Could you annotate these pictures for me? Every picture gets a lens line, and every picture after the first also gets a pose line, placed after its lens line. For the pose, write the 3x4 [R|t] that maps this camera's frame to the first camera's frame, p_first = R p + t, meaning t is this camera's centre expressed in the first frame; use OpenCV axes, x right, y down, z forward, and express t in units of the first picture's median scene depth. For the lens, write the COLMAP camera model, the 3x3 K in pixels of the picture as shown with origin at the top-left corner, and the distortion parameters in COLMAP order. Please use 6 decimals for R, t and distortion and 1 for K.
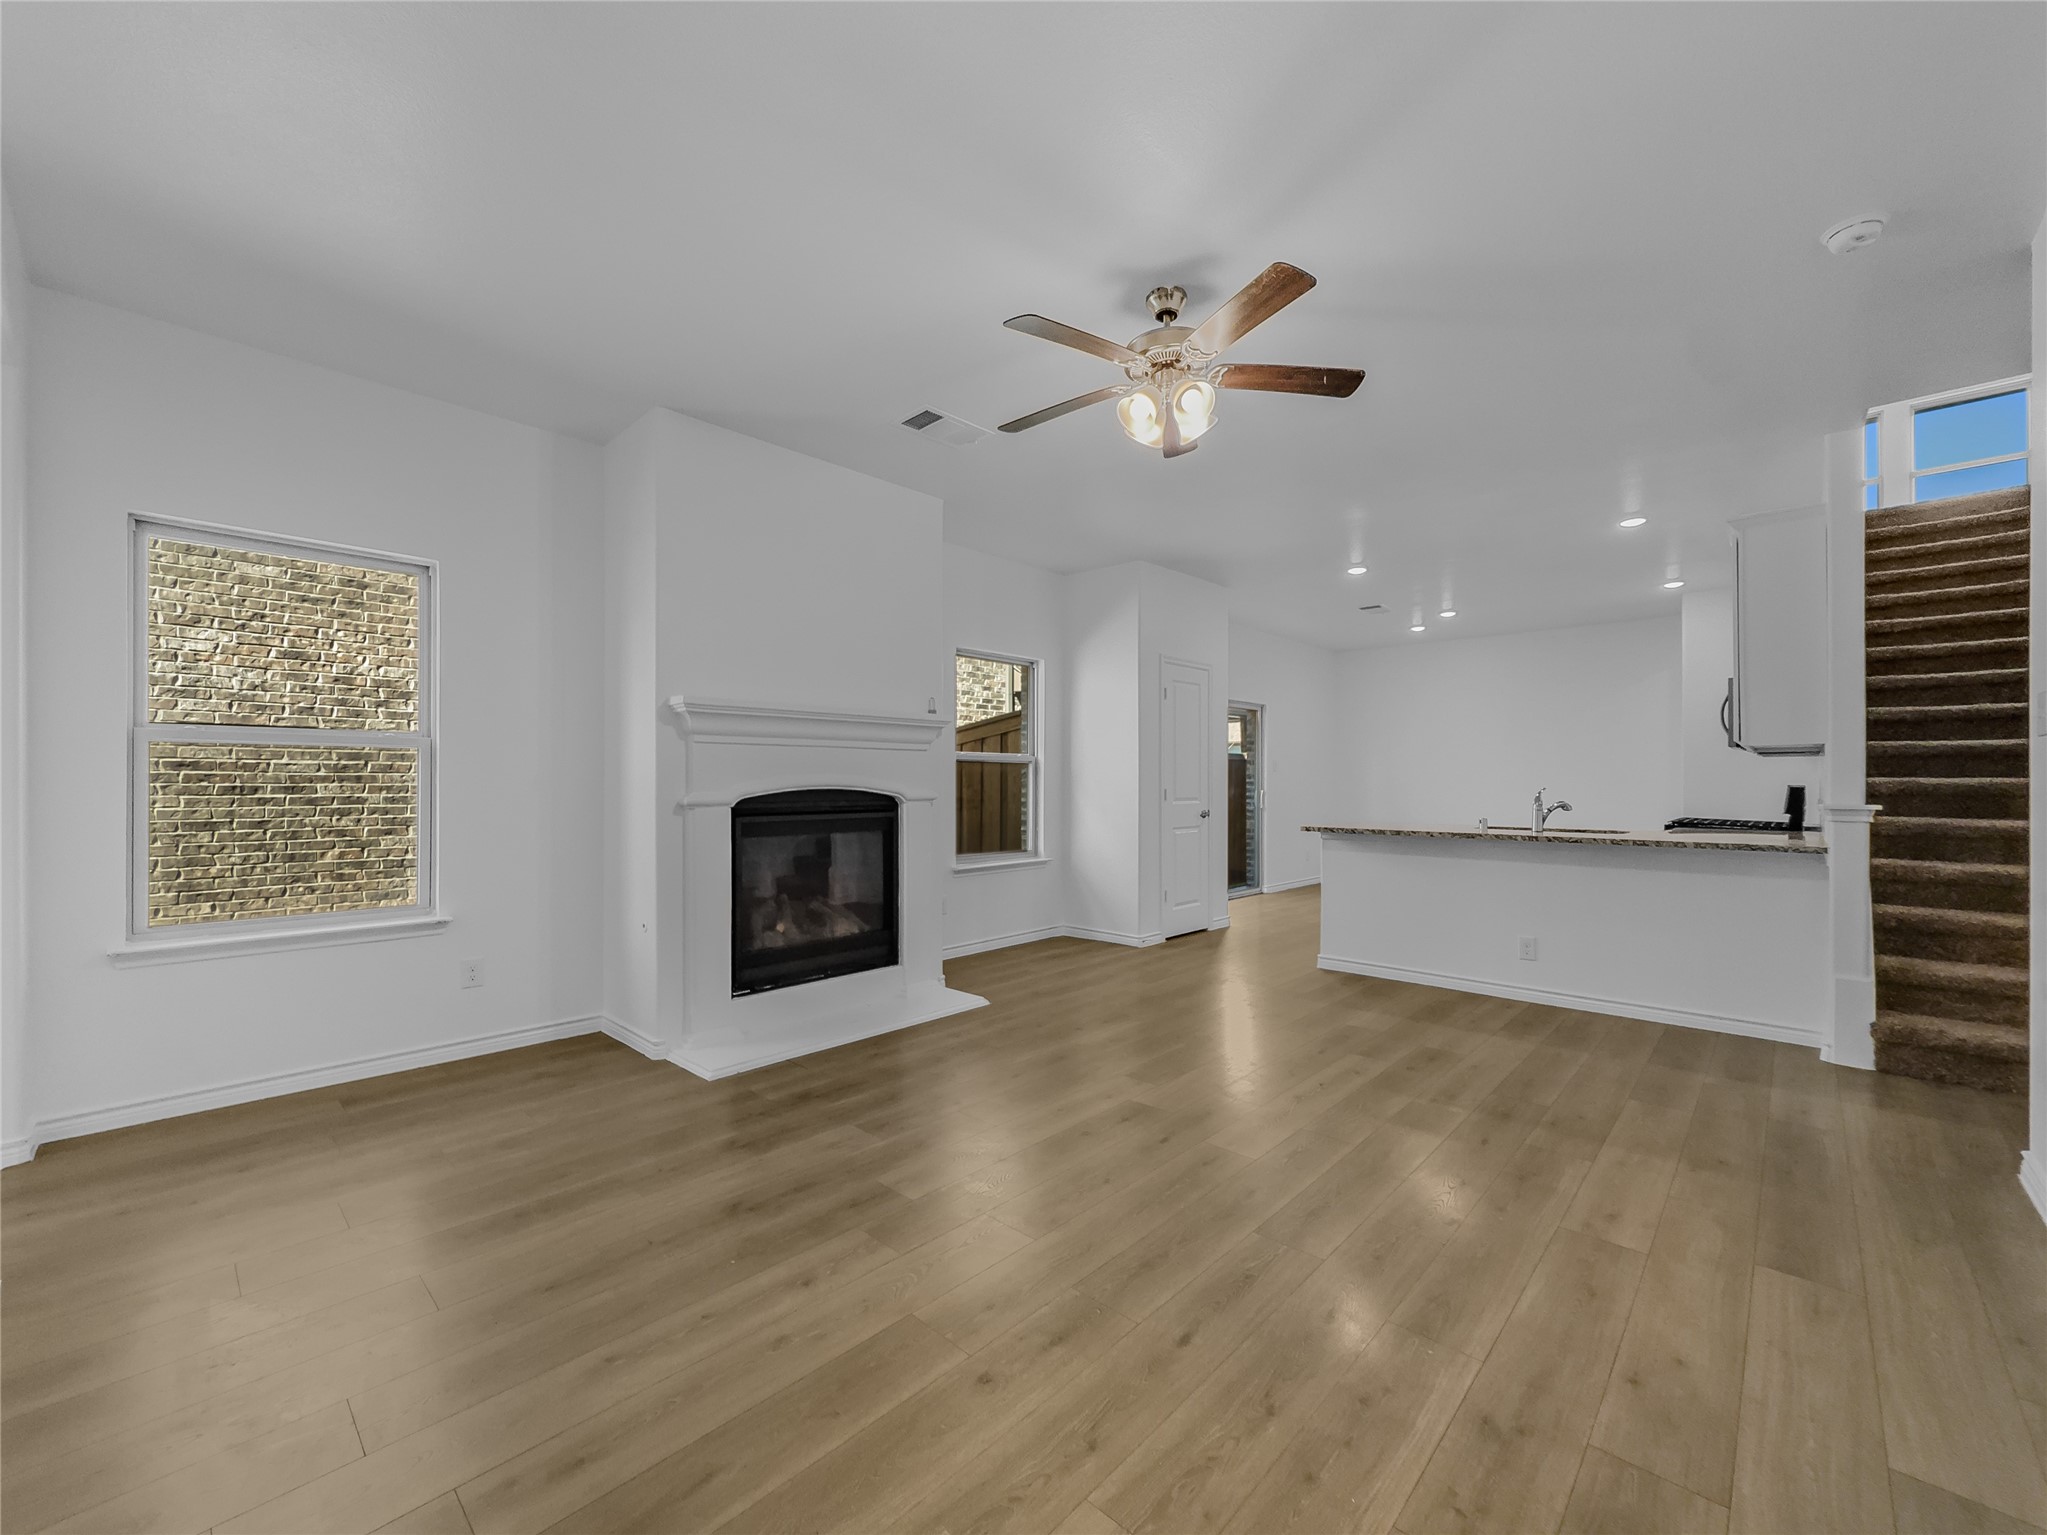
lens RADIAL K [[831.2, 0, 1016.1], [0, 831.2, 777.2], [0, 0, 1]] dist [-0.001444, 0.000501]
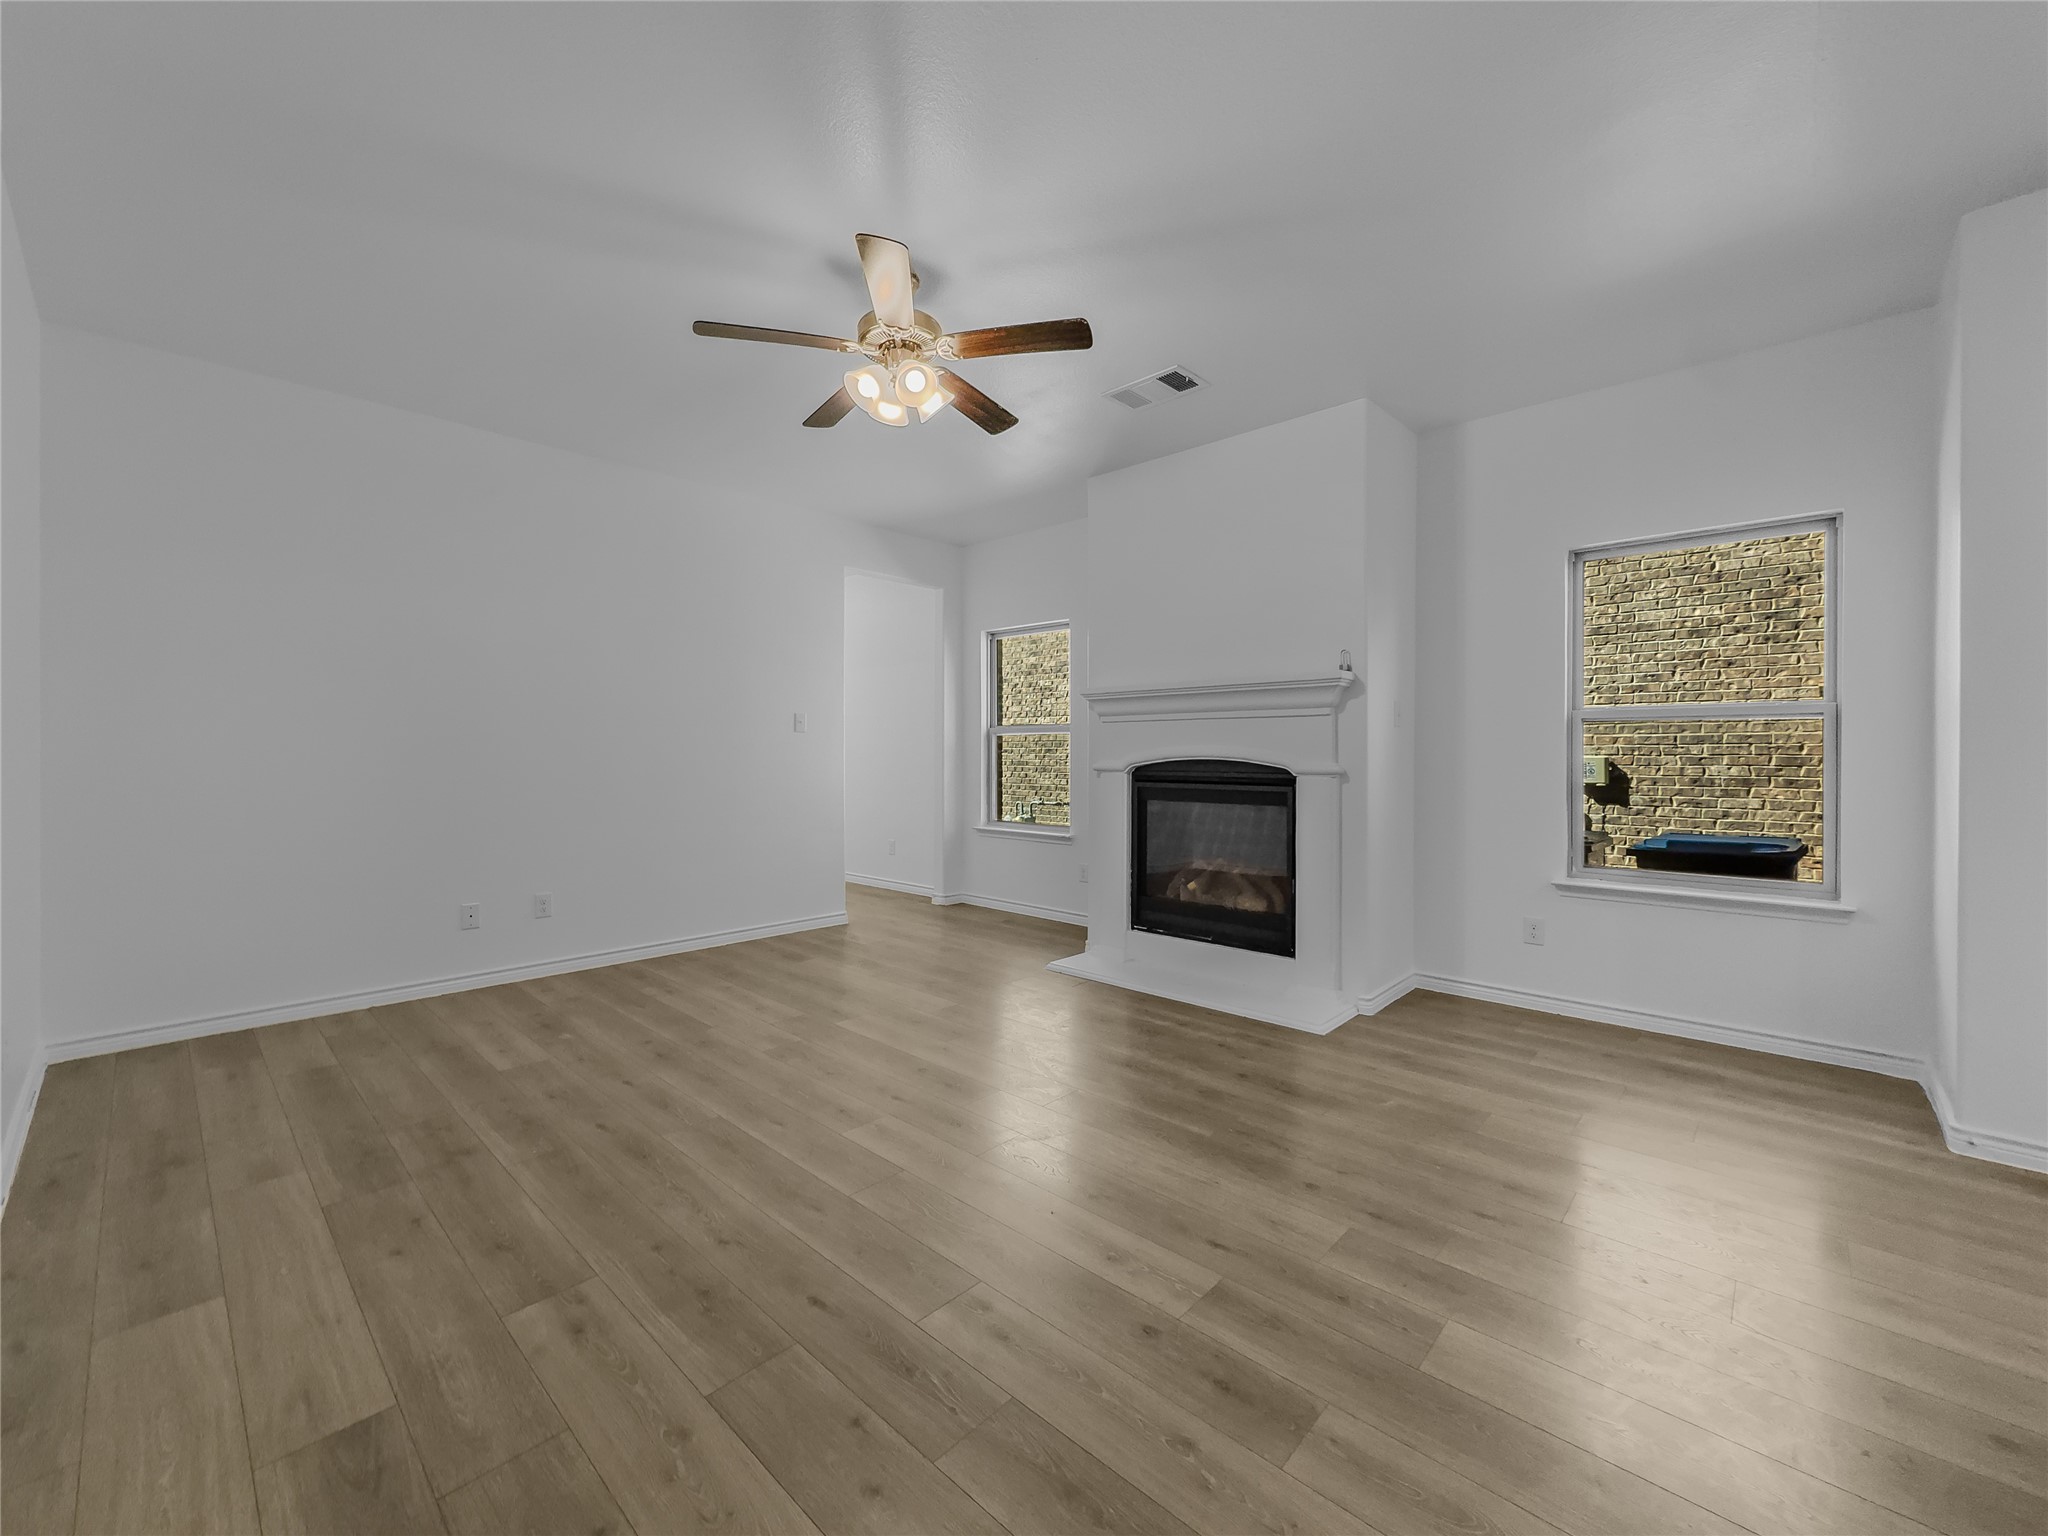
lens RADIAL K [[831.6, 0, 1027.9], [0, 831.6, 757.8], [0, 0, 1]] dist [-0.001444, 0.000501]
pose [[0.004043, 0.005692, -0.999976, 1.184122], [0.004051, 0.999976, 0.005708, 0.008172], [0.999984, -0.004074, 0.004020, 1.135641]]
